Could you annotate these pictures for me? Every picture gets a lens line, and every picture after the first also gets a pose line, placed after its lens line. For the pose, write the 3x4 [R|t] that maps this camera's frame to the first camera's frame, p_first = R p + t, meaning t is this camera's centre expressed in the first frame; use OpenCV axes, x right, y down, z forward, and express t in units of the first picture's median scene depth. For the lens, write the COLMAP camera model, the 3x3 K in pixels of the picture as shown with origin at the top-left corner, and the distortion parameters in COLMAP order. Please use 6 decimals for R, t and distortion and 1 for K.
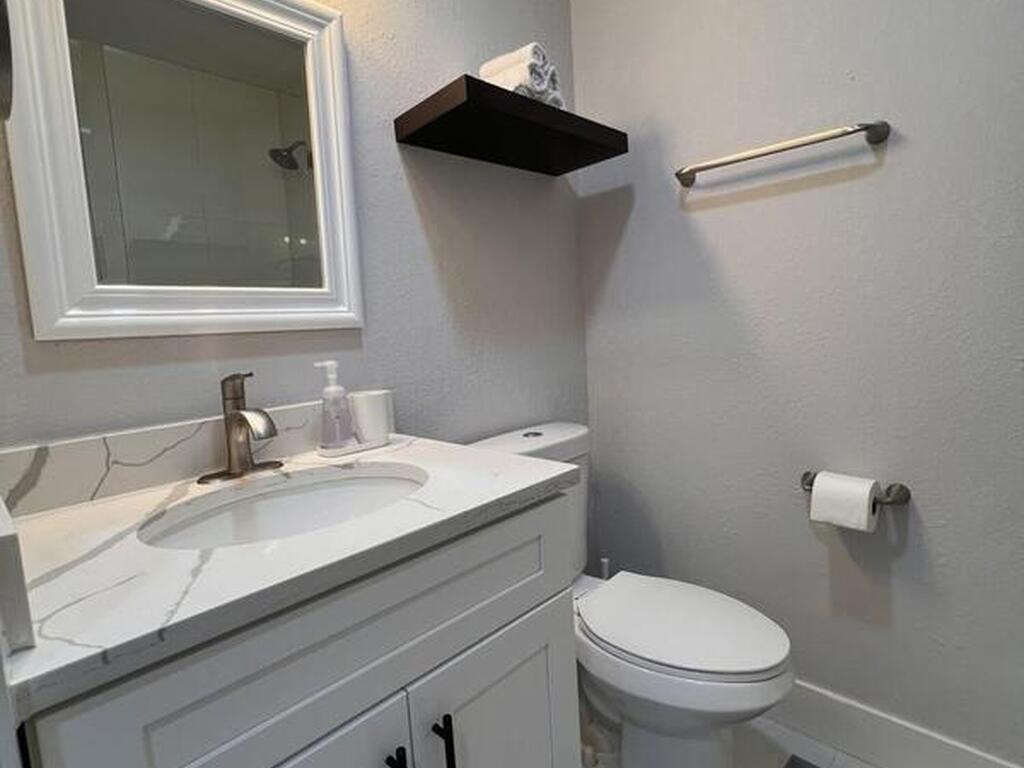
lens RADIAL K [[541.8, 0, 512.0], [0, 541.8, 384.0], [0, 0, 1]] dist [-0.005473, -0.001284]
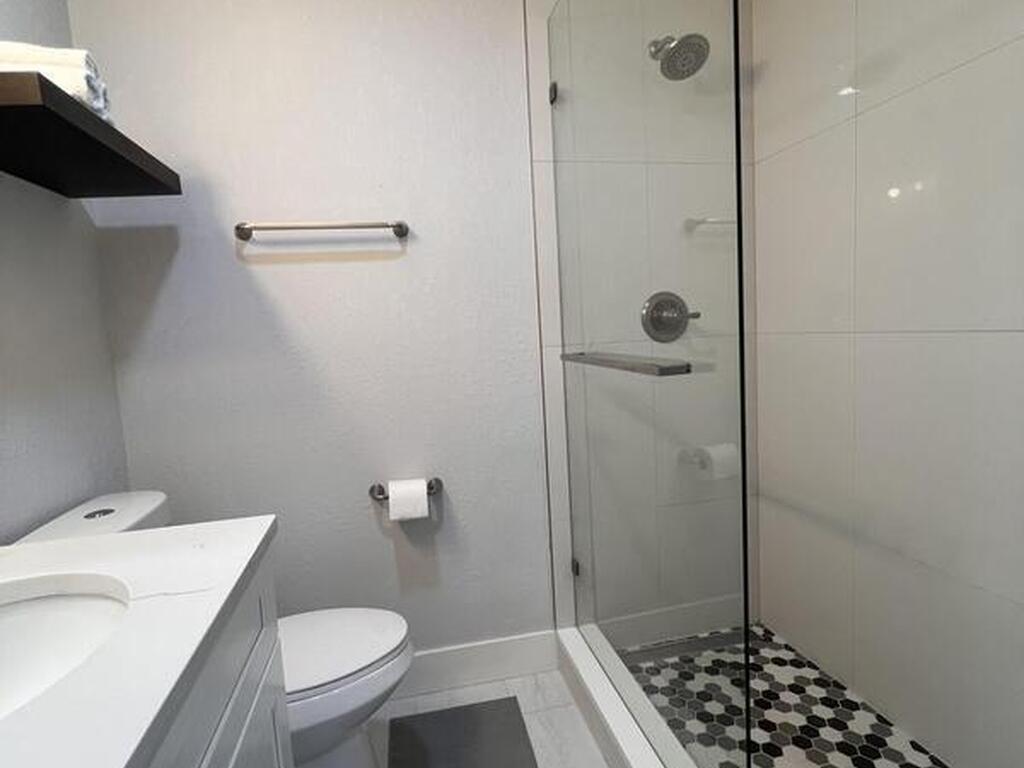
lens RADIAL K [[541.8, 0, 512.0], [0, 541.8, 384.0], [0, 0, 1]] dist [-0.005473, -0.001284]
pose [[0.547333, -0.058648, 0.834858, -0.319498], [0.121001, 0.992606, -0.009598, -0.018811], [-0.828122, 0.106272, 0.550382, 0.030689]]
